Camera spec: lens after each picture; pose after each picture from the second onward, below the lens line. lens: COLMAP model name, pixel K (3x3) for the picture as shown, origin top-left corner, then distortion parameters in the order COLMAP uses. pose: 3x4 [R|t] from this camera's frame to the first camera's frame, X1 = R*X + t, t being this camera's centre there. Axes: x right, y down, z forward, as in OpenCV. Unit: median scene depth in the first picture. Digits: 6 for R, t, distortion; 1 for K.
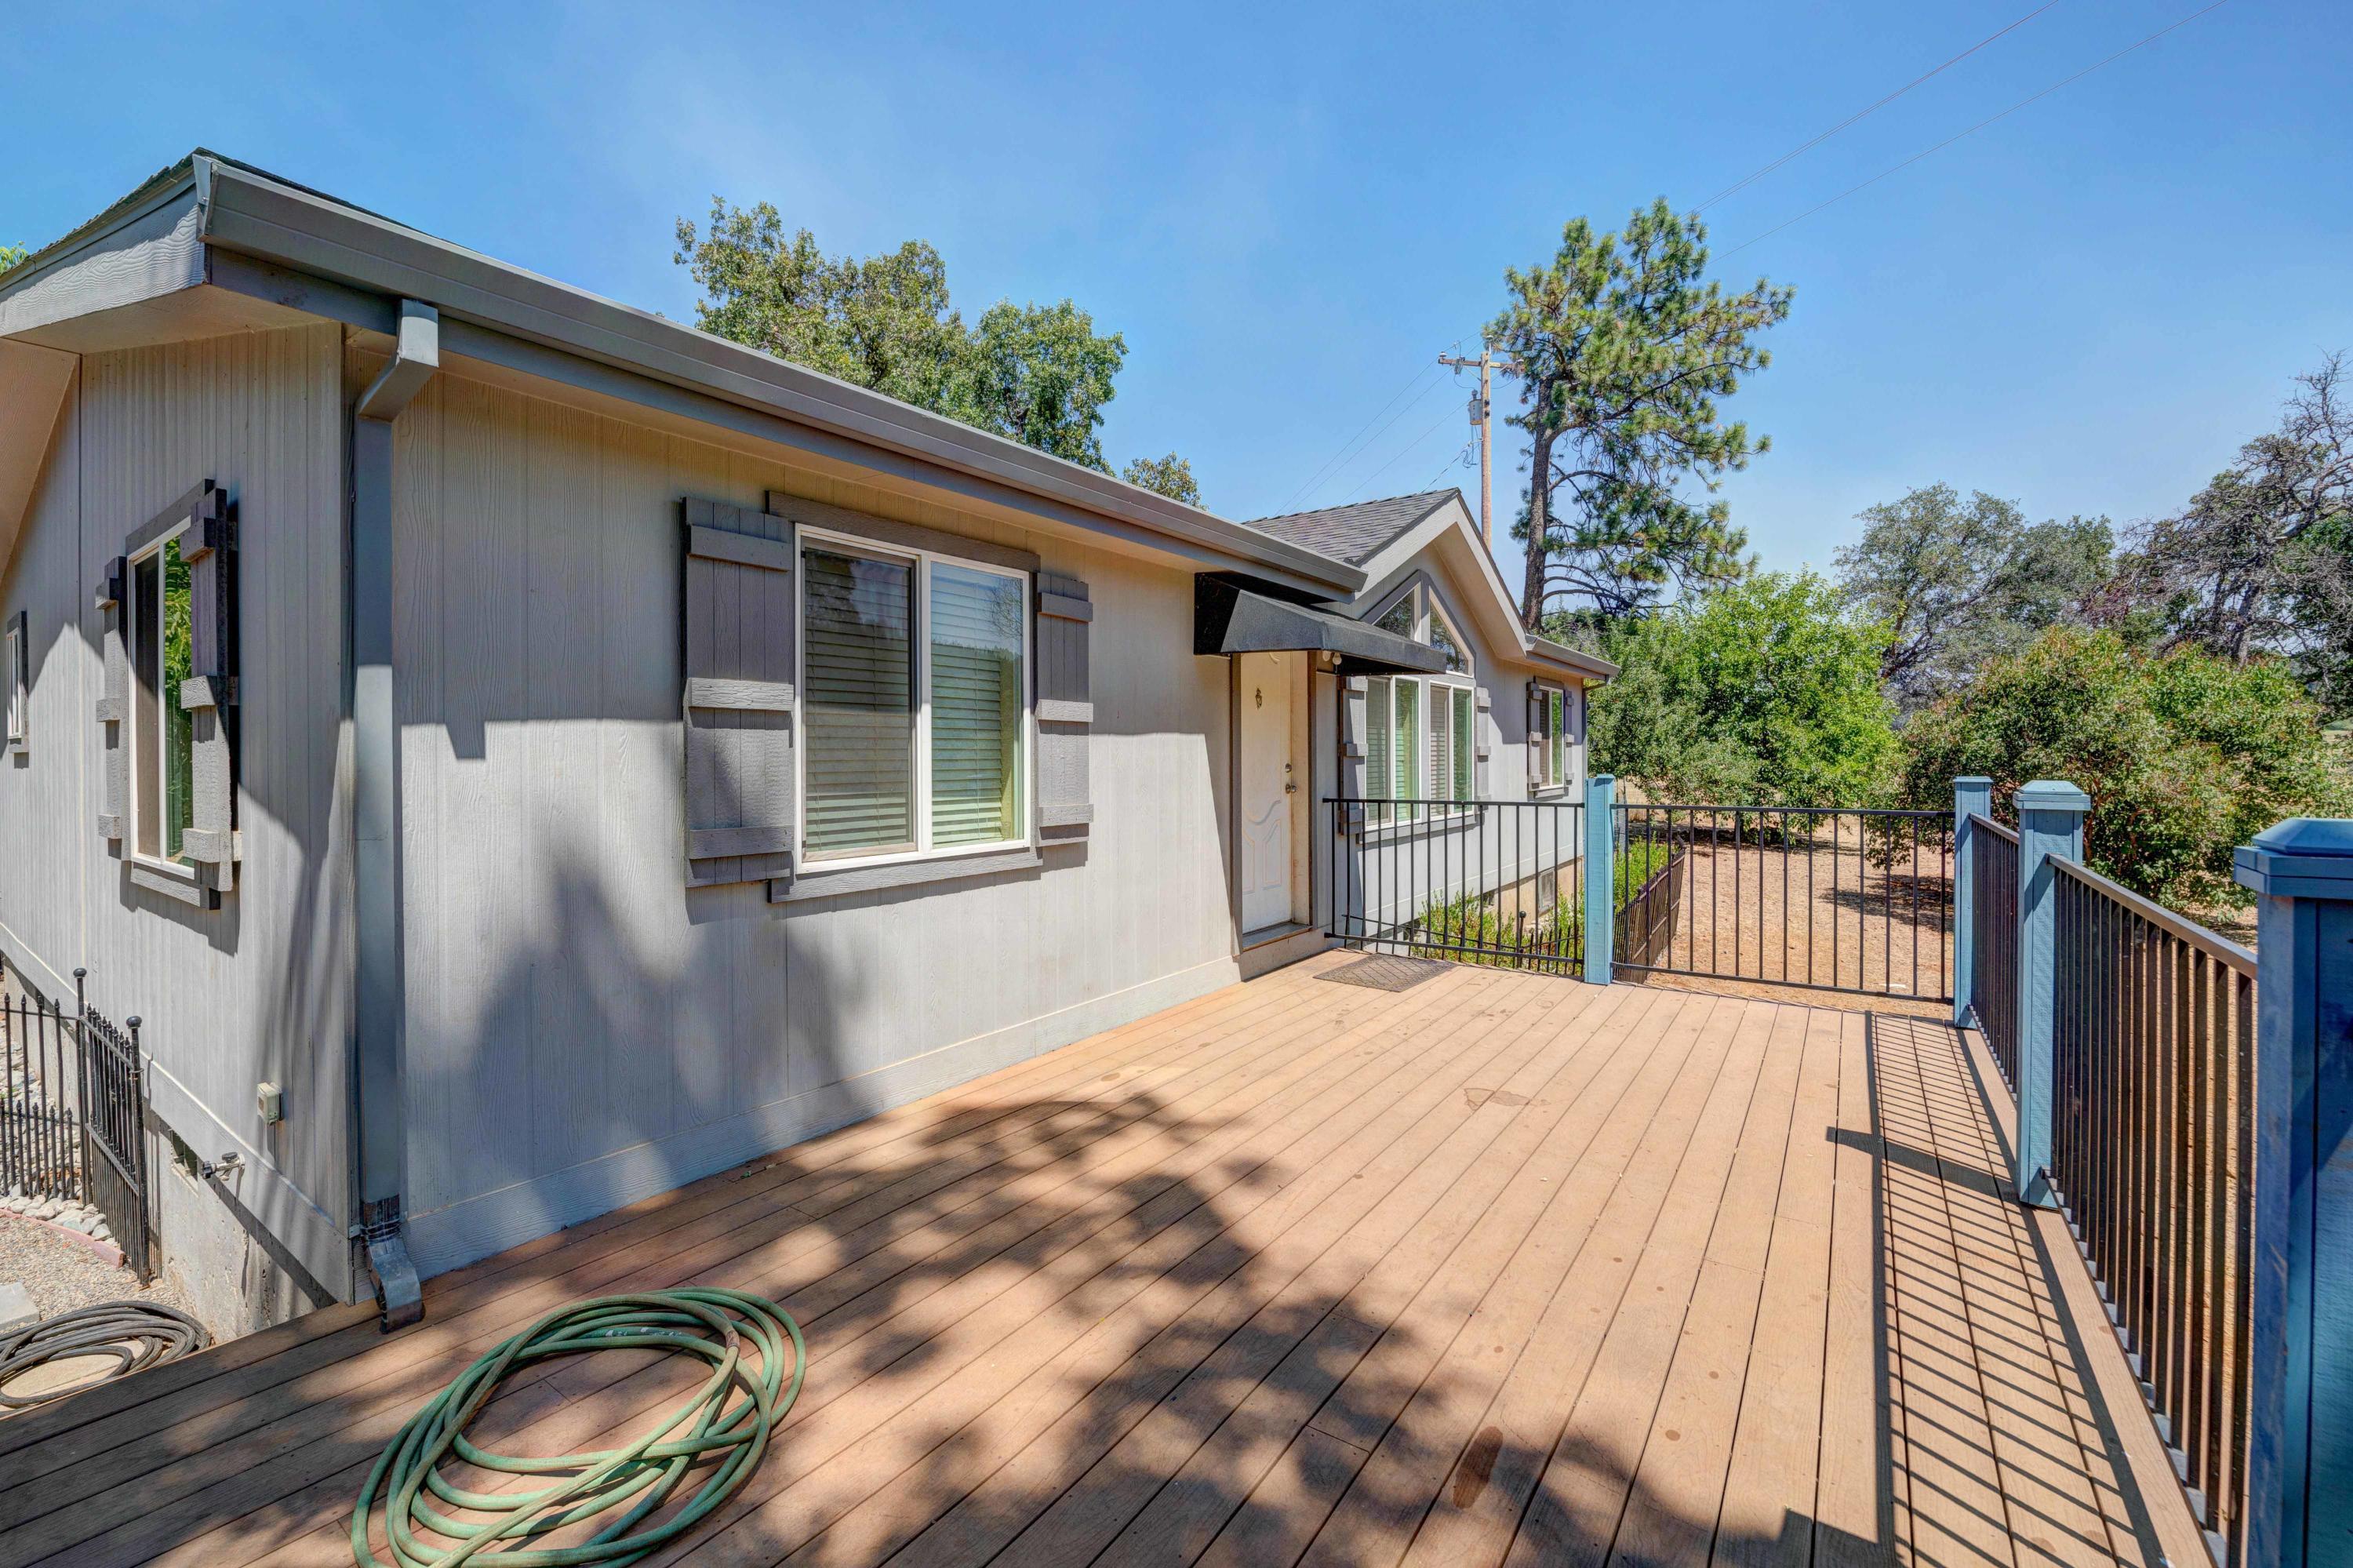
lens RADIAL K [[975.0, 0, 1149.6], [0, 975.0, 767.5], [0, 0, 1]] dist [-0.016911, -0.000054]
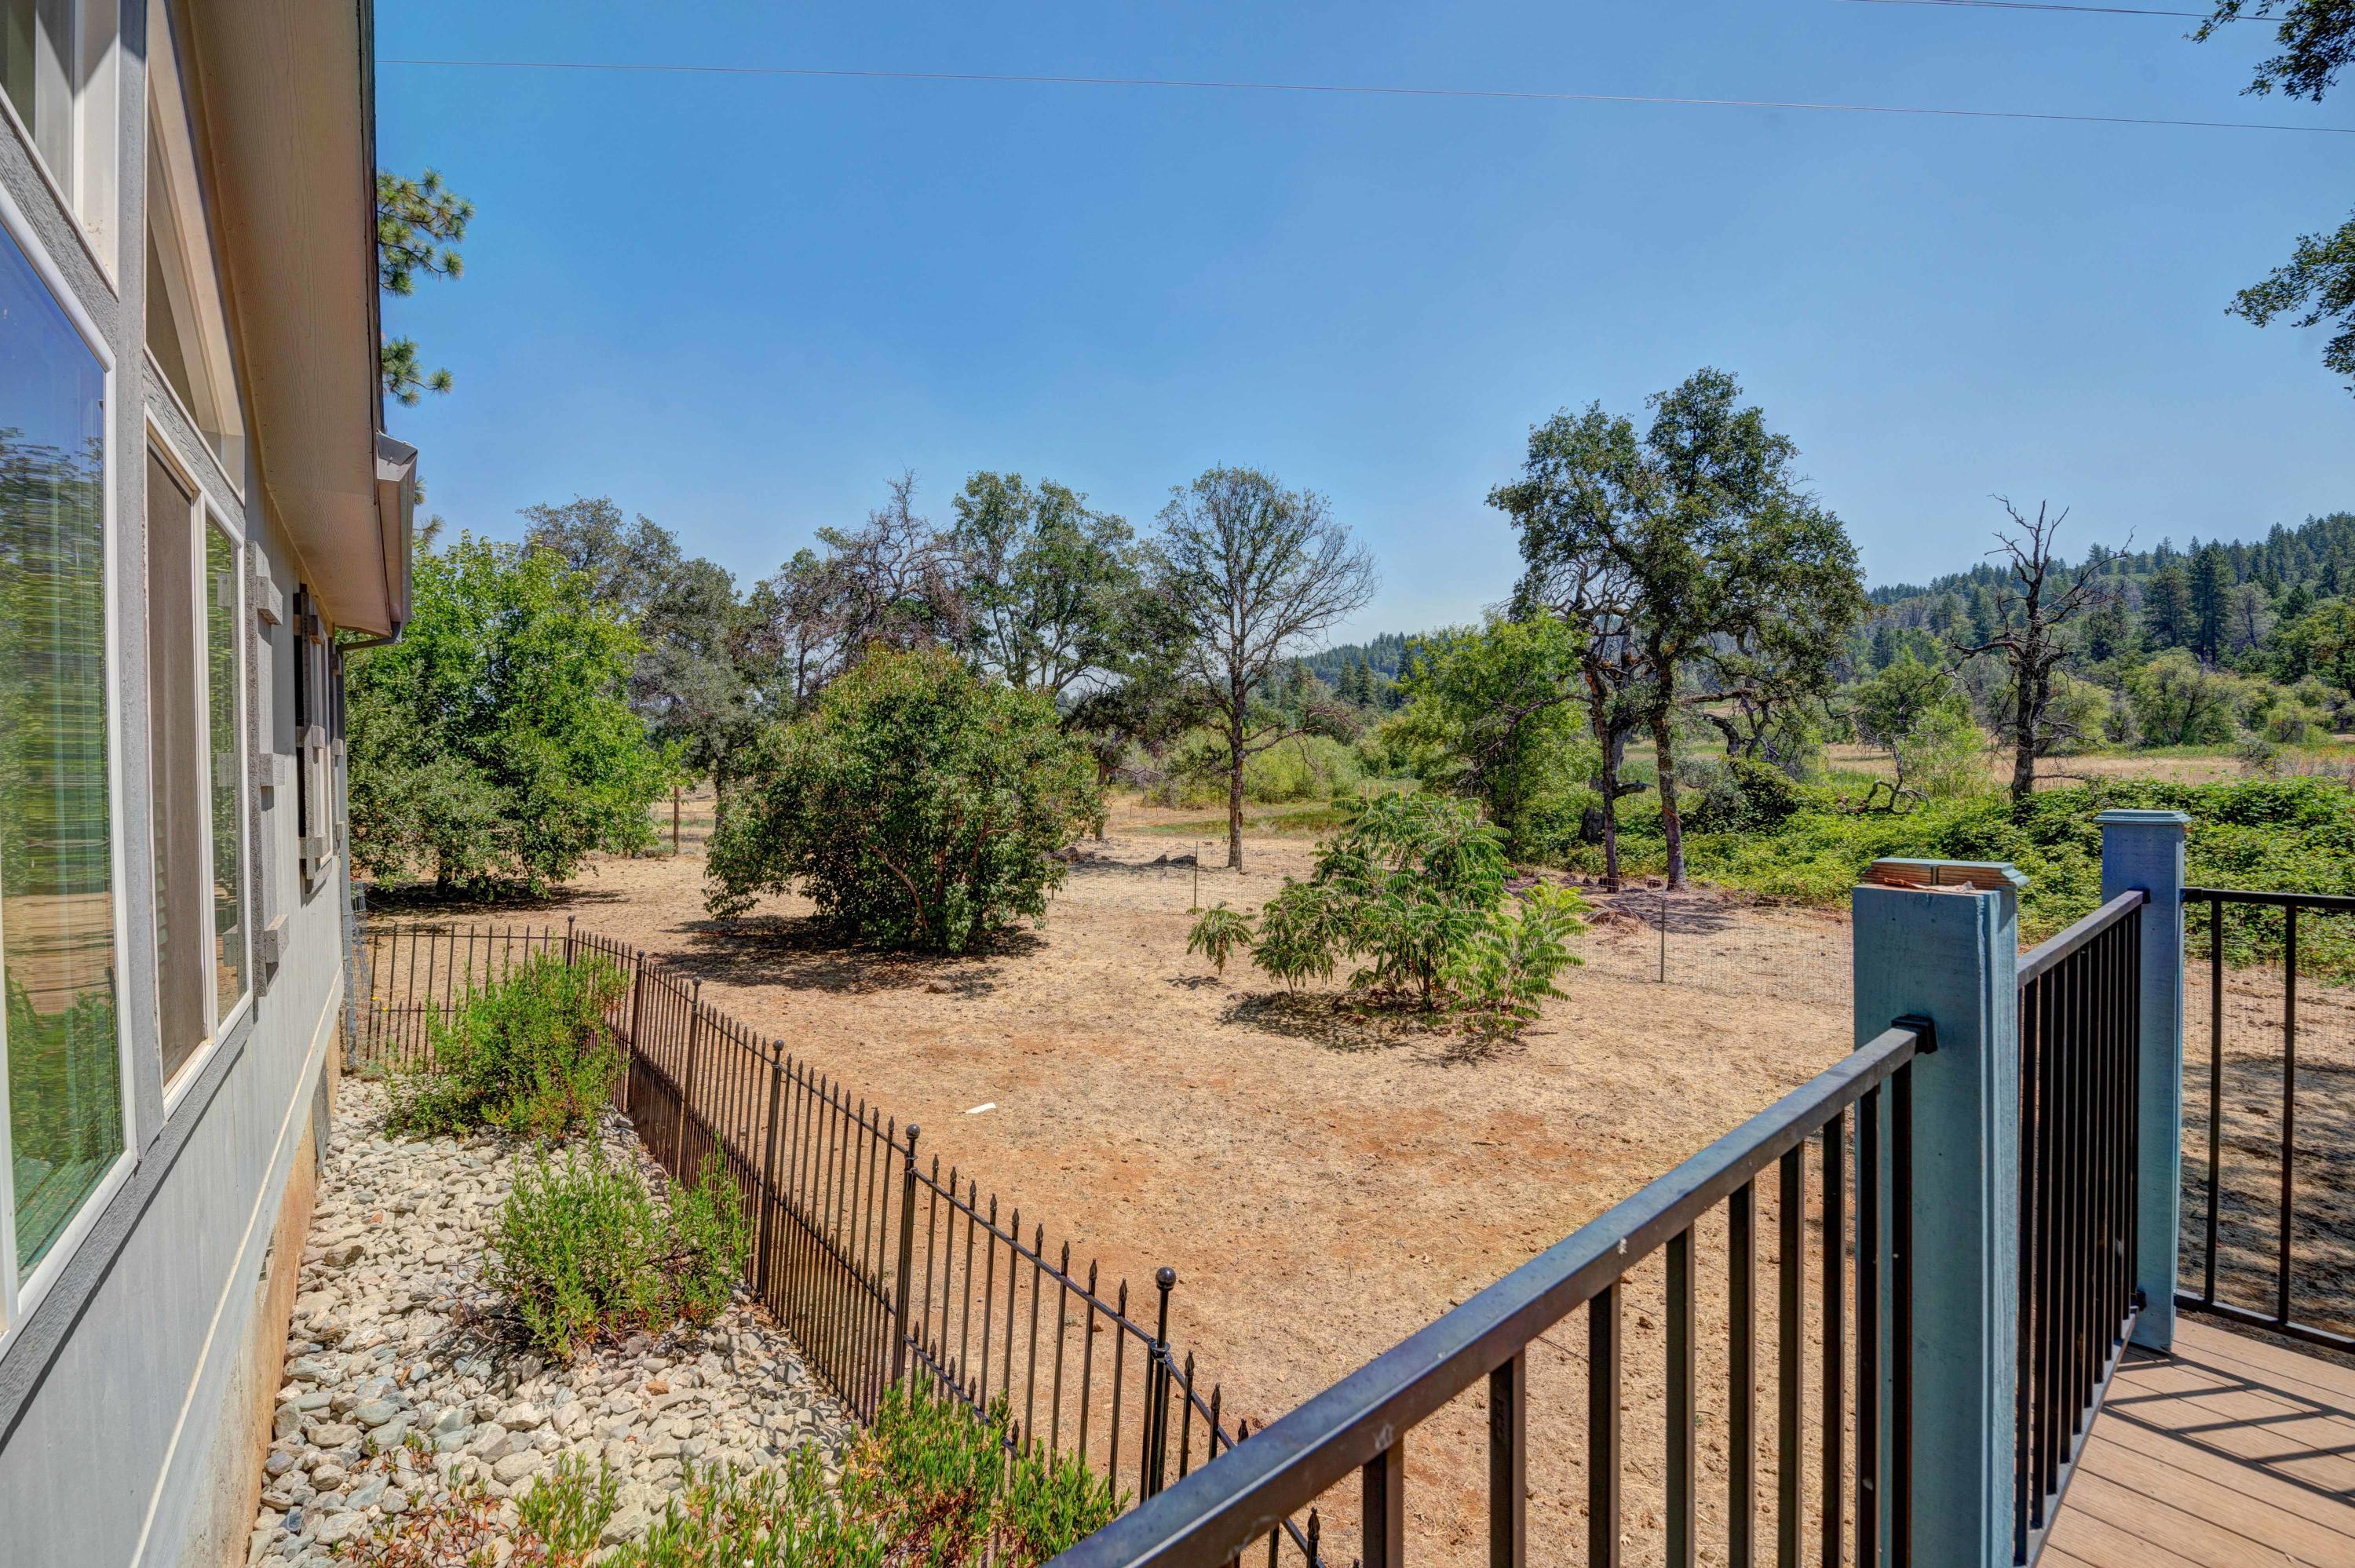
lens RADIAL K [[975.7, 0, 1150.5], [0, 975.7, 767.5], [0, 0, 1]] dist [-0.016911, -0.000054]
pose [[0.289195, 0.000035, 0.957270, 0.059741], [0.033125, 0.999401, -0.010044, 0.000544], [-0.956697, 0.034615, 0.289021, 0.235699]]
